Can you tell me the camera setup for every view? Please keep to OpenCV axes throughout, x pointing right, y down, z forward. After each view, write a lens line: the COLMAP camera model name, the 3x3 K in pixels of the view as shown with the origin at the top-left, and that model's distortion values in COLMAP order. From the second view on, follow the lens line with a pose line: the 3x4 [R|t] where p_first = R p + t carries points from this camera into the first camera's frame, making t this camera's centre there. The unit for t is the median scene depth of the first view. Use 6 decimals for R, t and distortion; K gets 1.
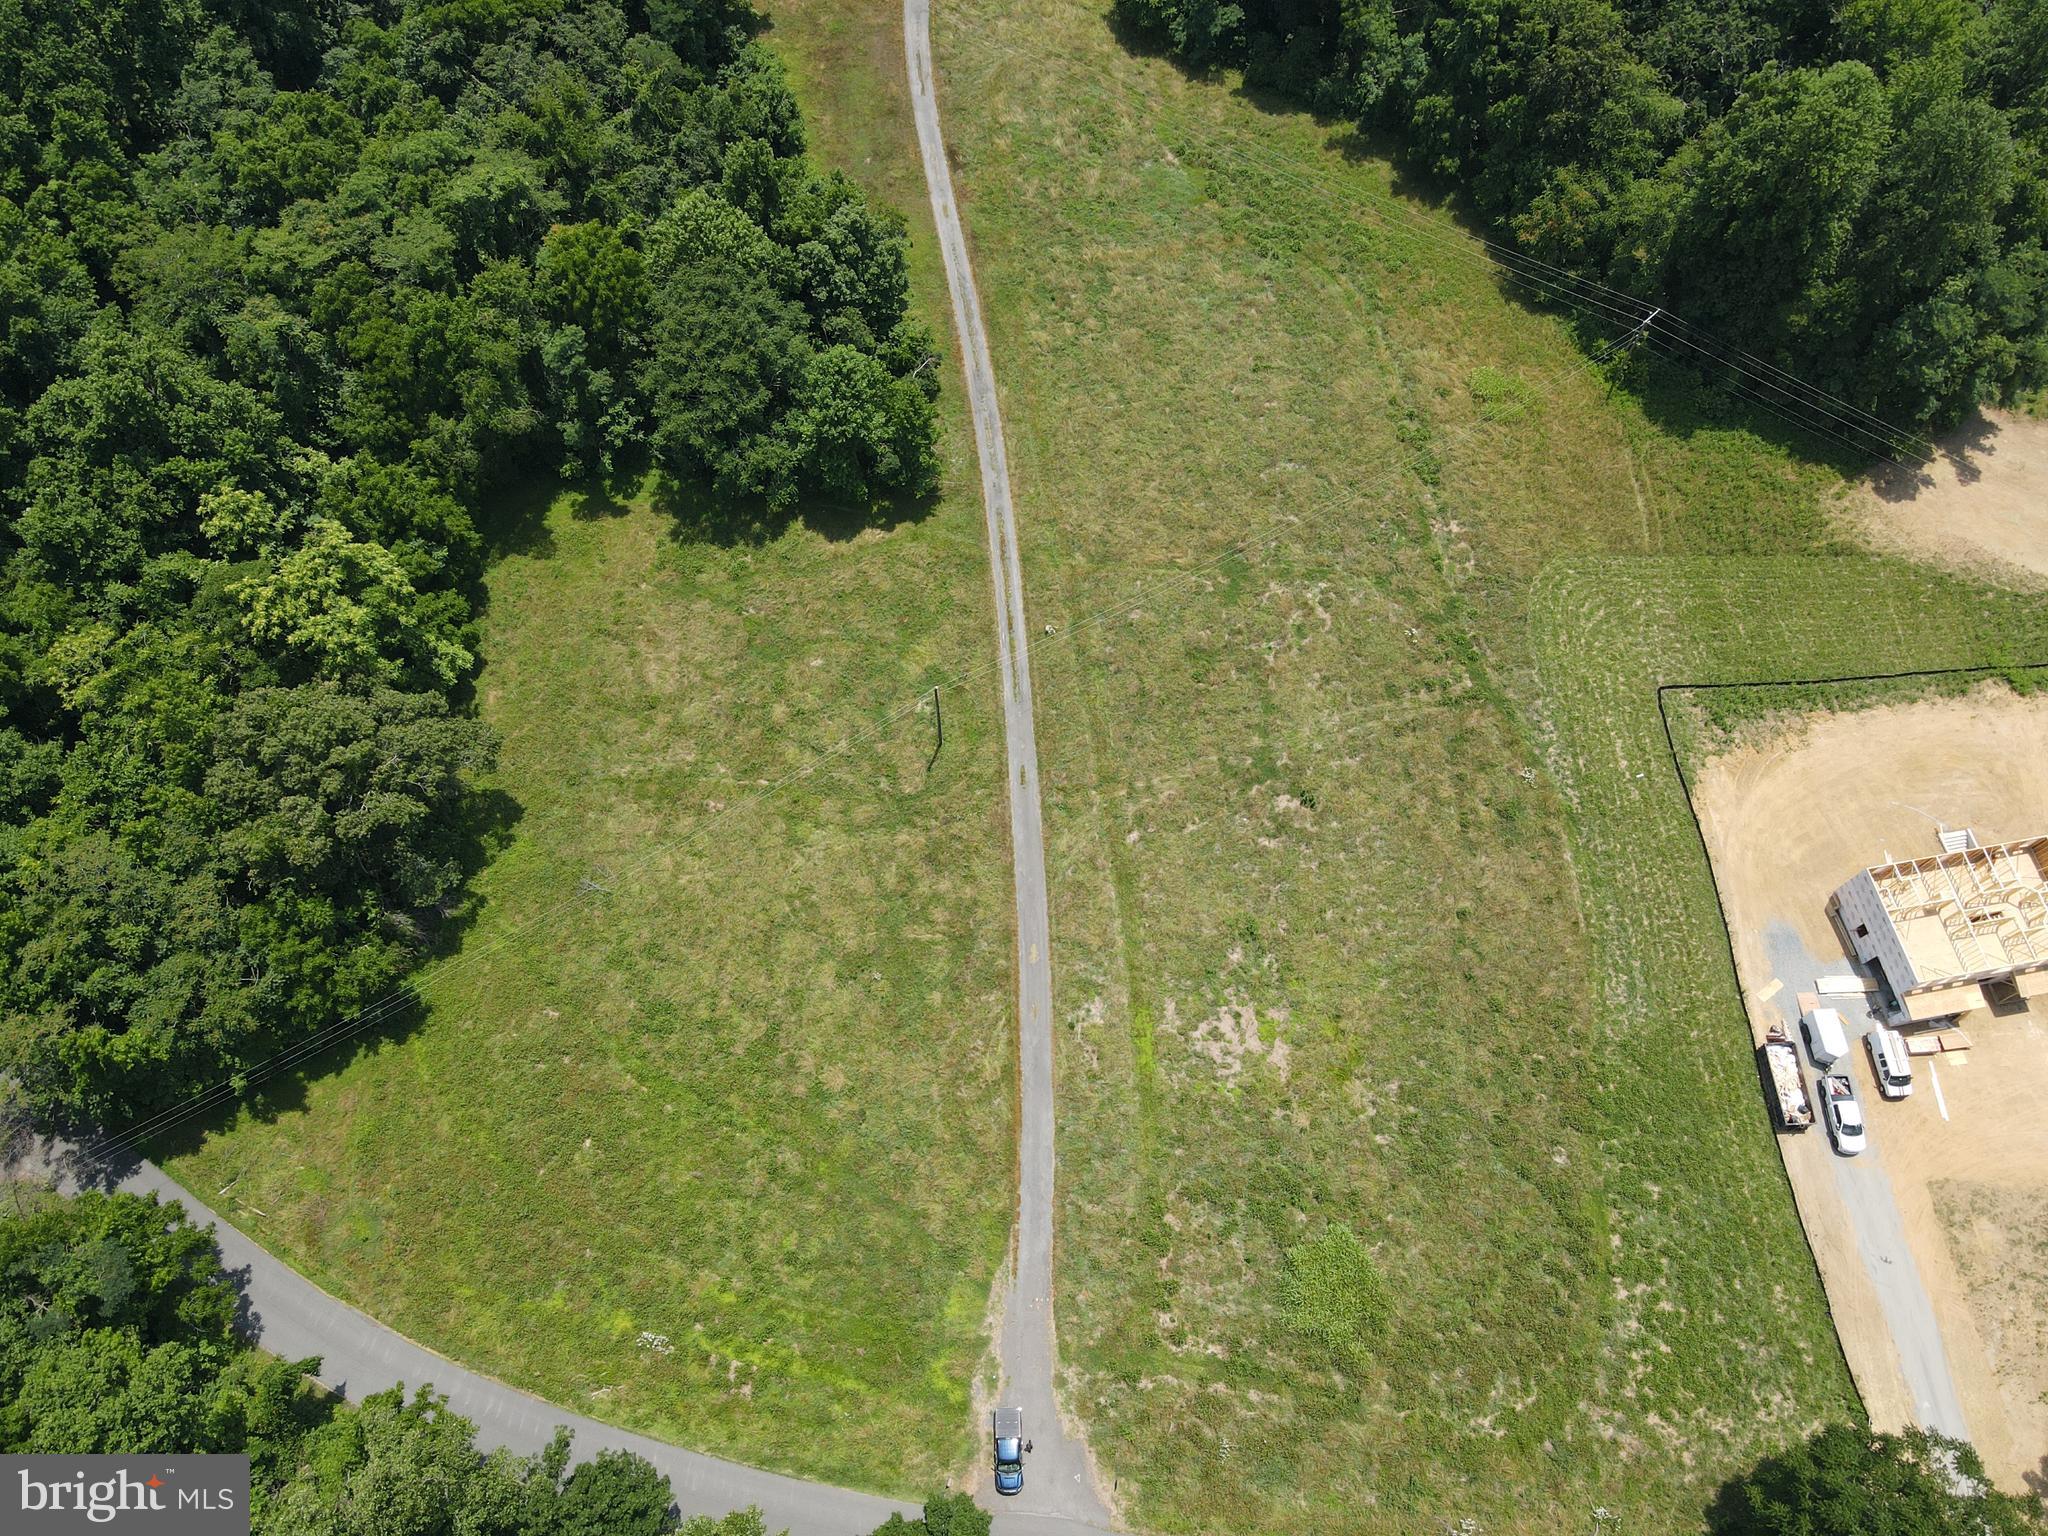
lens RADIAL K [[1503.9, 0, 1014.0], [0, 1503.9, 790.1], [0, 0, 1]] dist [-0.004019, 0.030372]
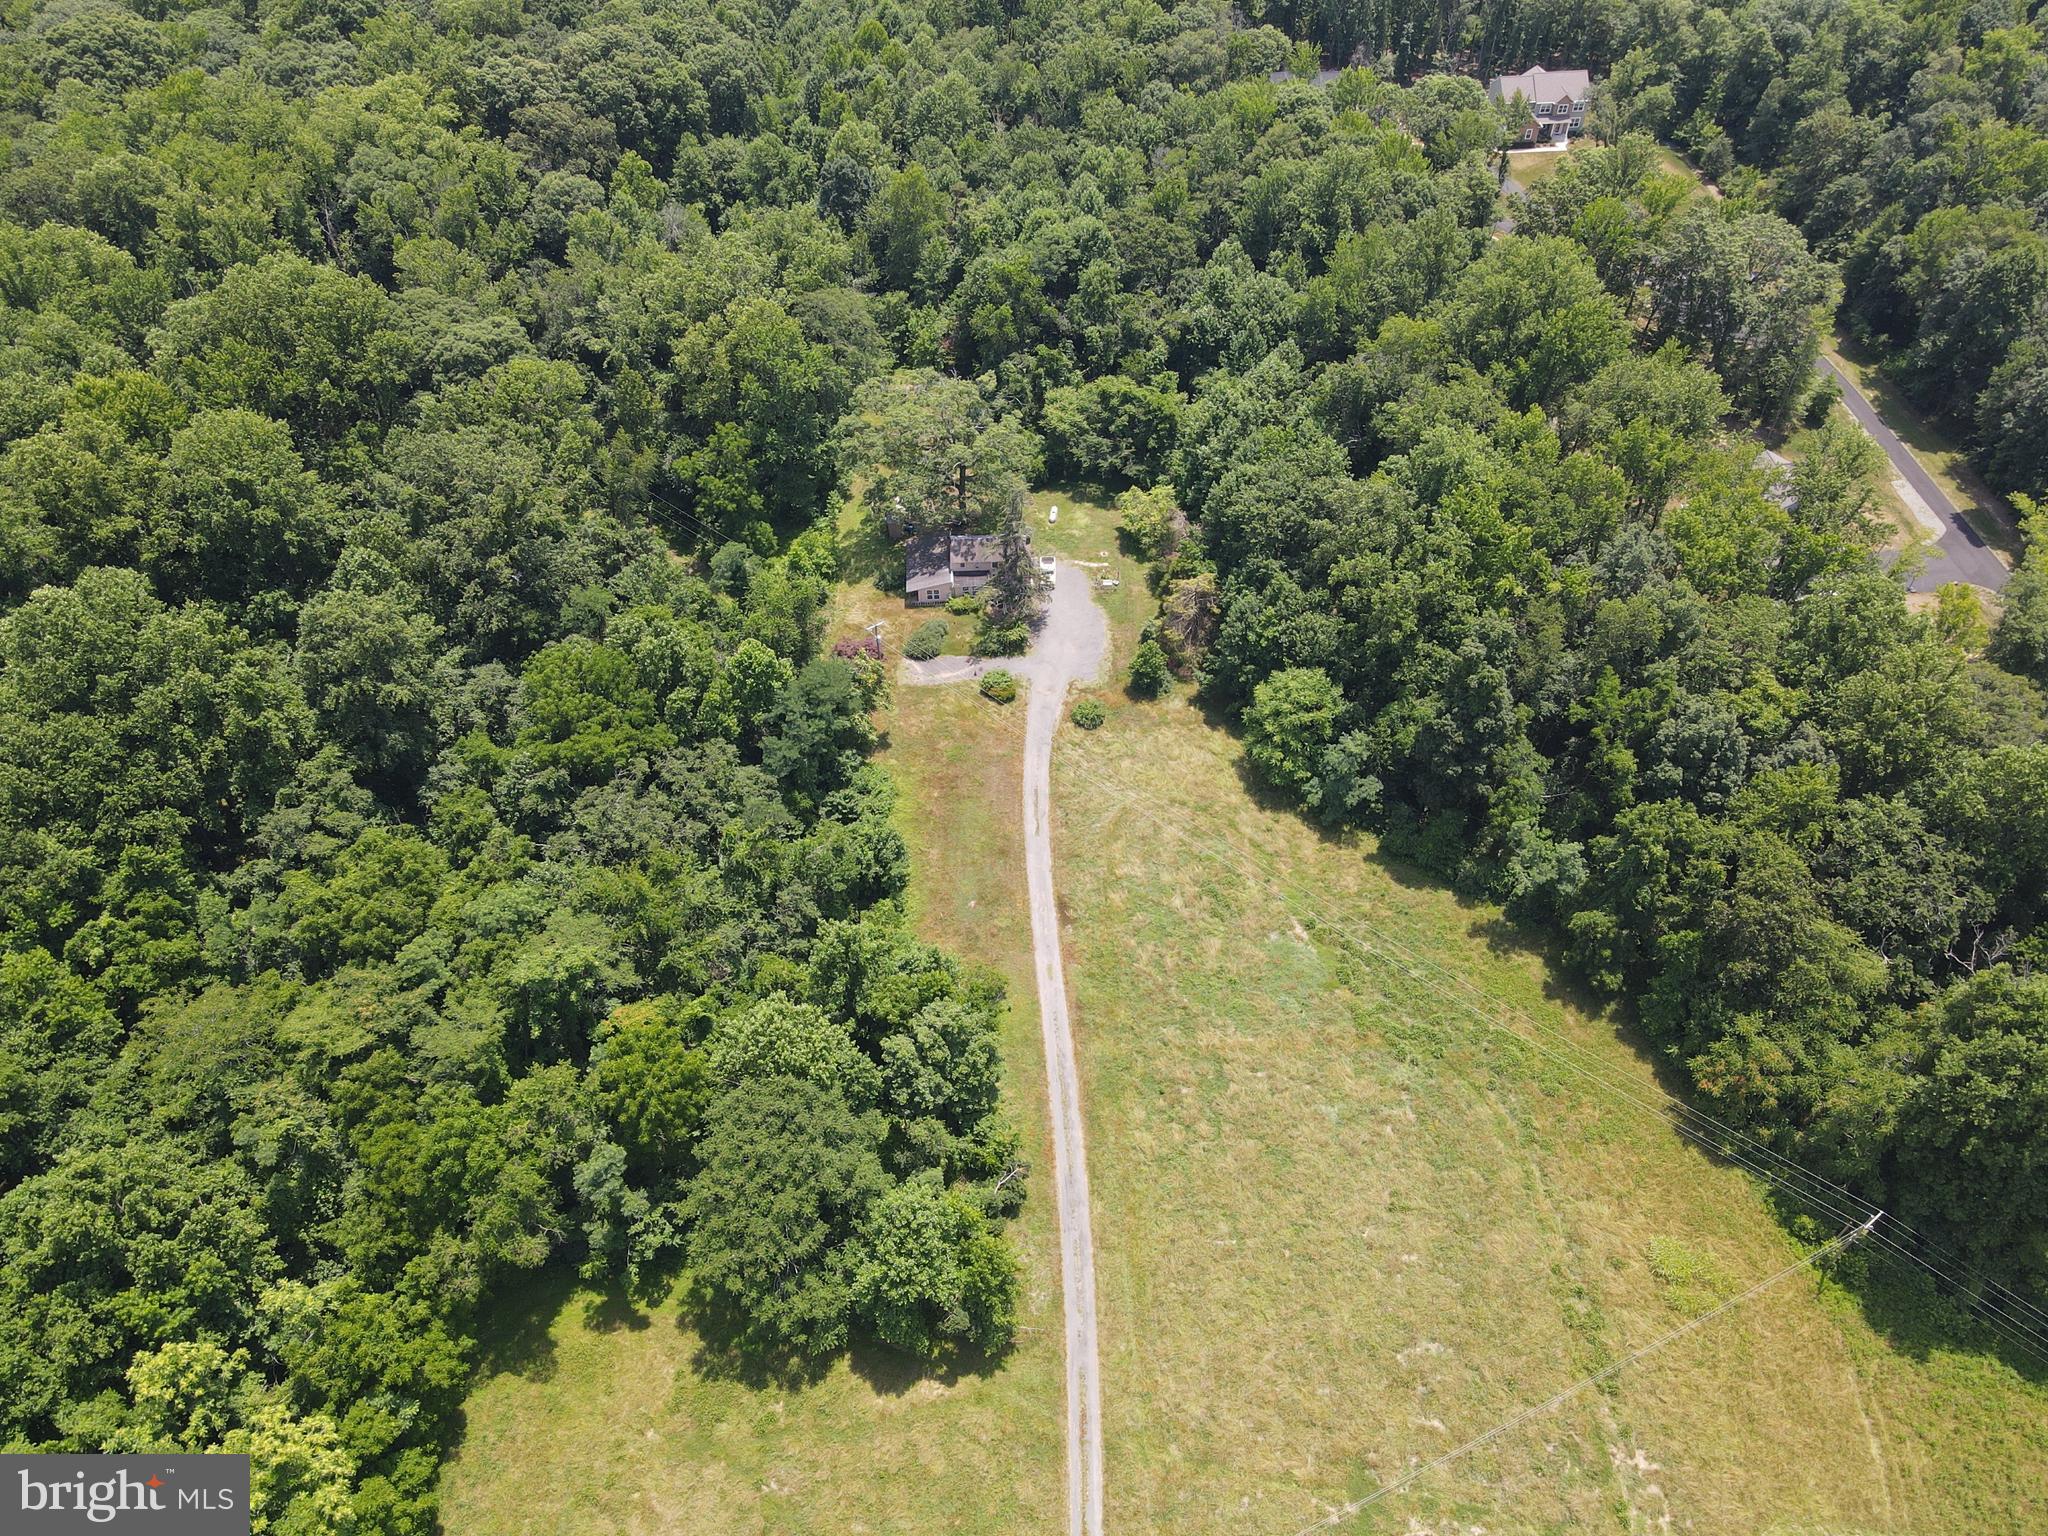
lens RADIAL K [[1494.9, 0, 1009.5], [0, 1494.9, 786.6], [0, 0, 1]] dist [-0.010504, 0.043625]
pose [[0.994586, 0.077858, -0.068819, -0.018190], [-0.094825, 0.950891, -0.294644, -0.249264], [0.042499, 0.299575, 0.953126, 0.107052]]
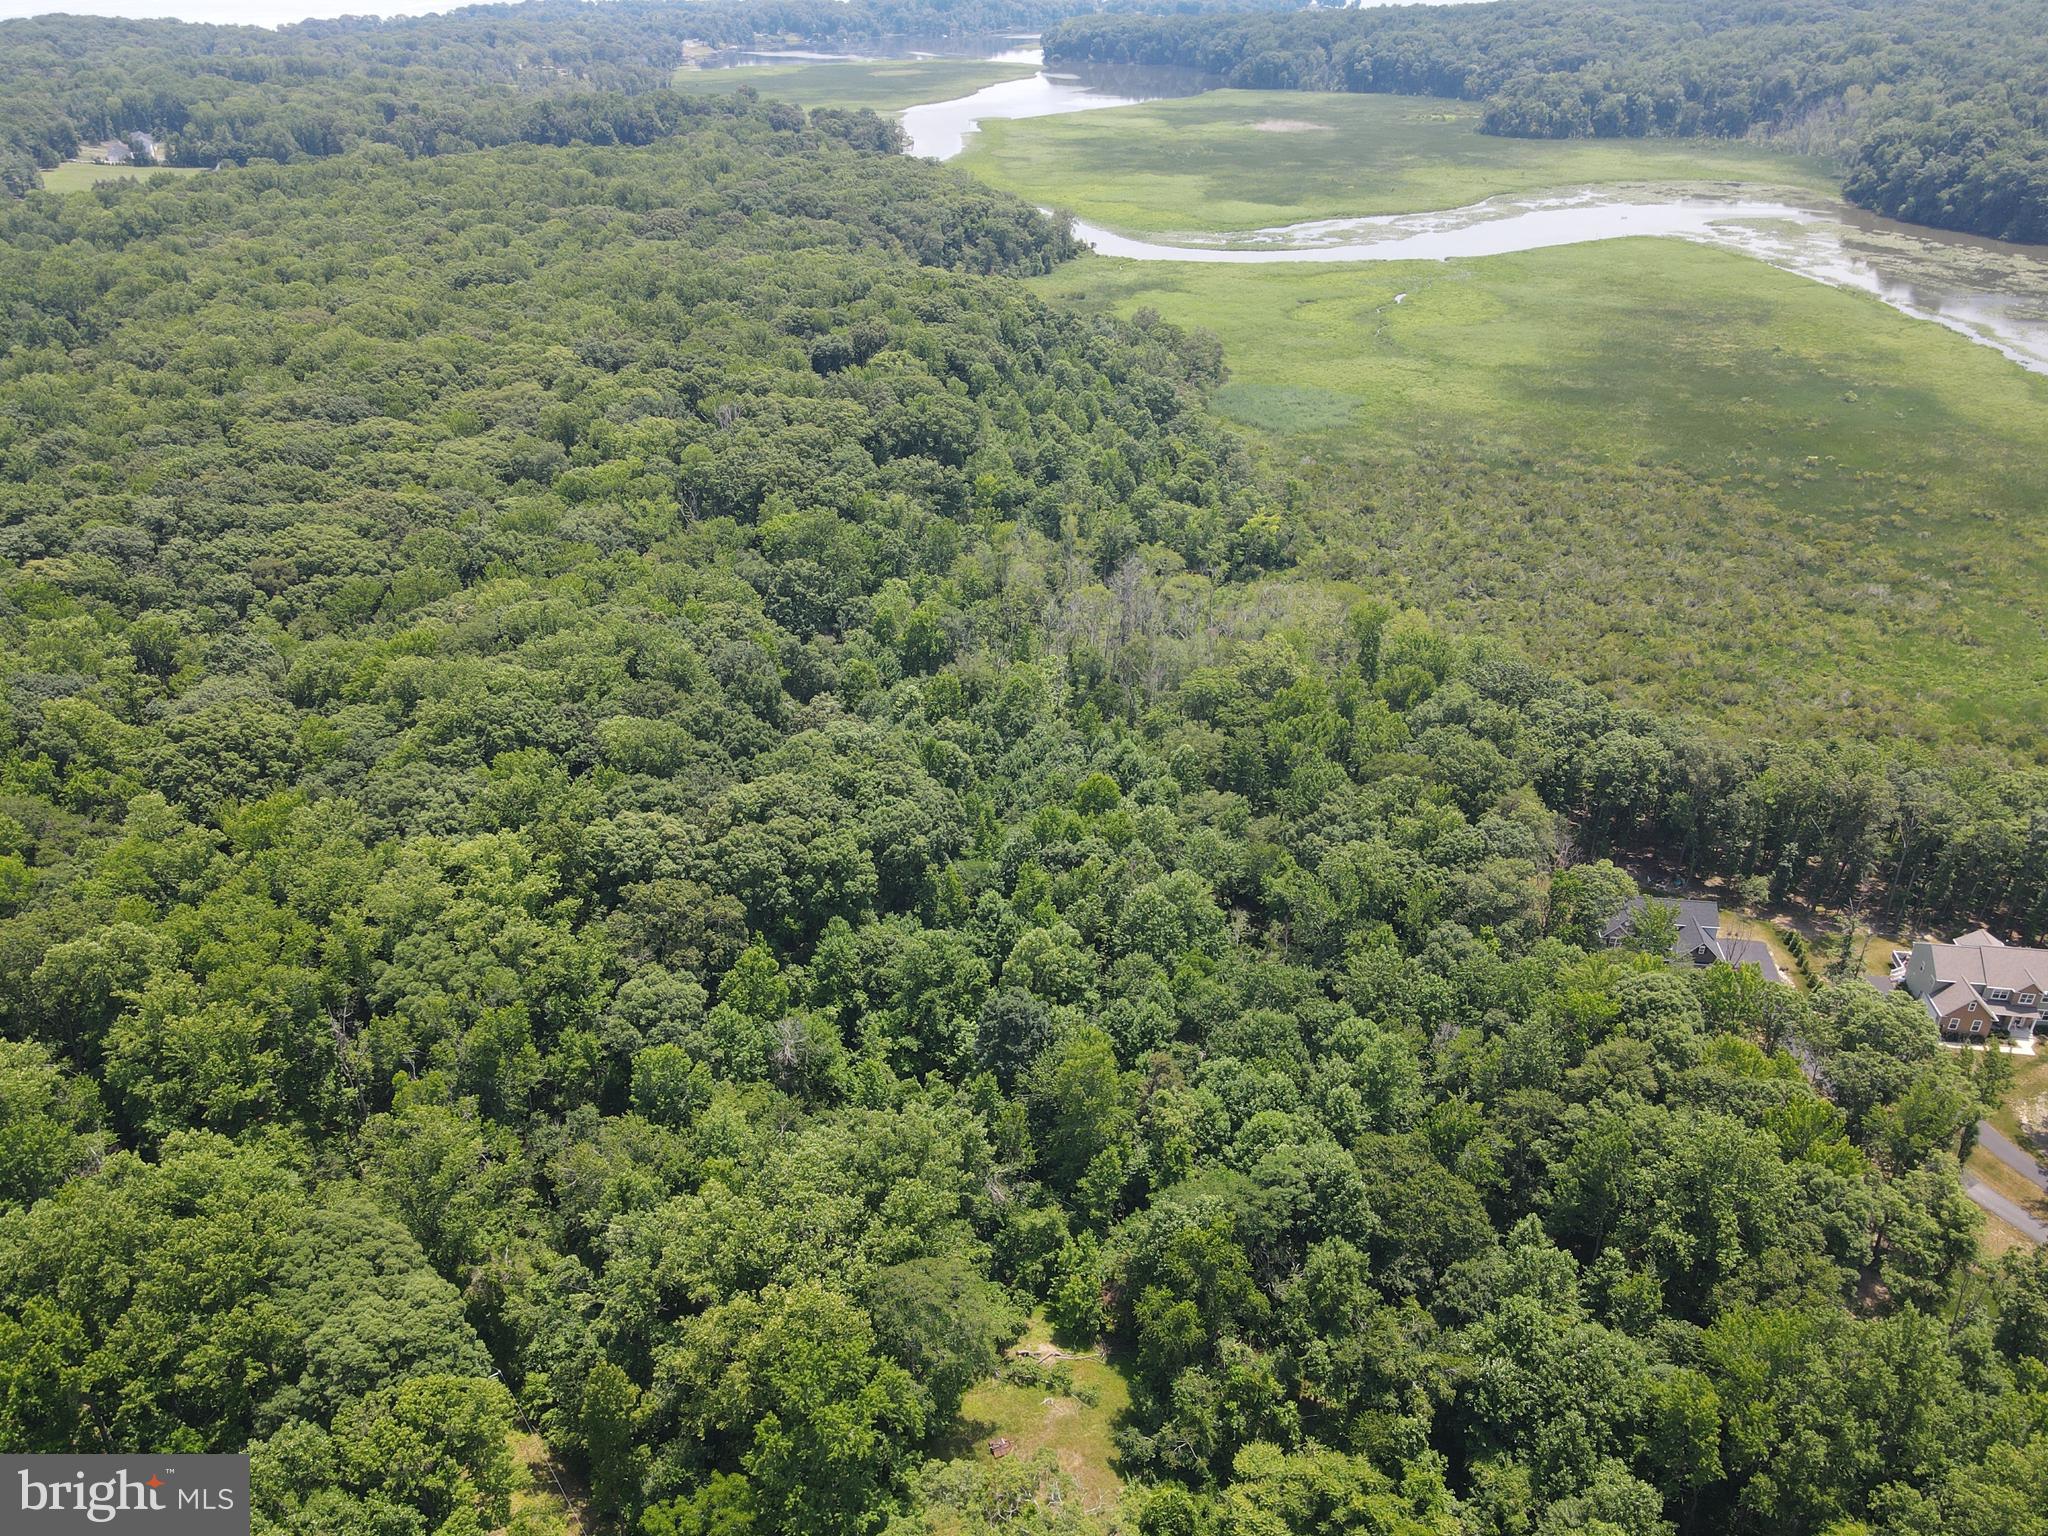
lens RADIAL K [[1500.9, 0, 1009.5], [0, 1500.9, 783.6], [0, 0, 1]] dist [0.004950, 0.018928]
pose [[0.948292, 0.161898, -0.273004, -0.055710], [-0.291558, 0.784265, -0.547652, -0.797385], [0.125444, 0.598930, 0.790915, 0.349277]]
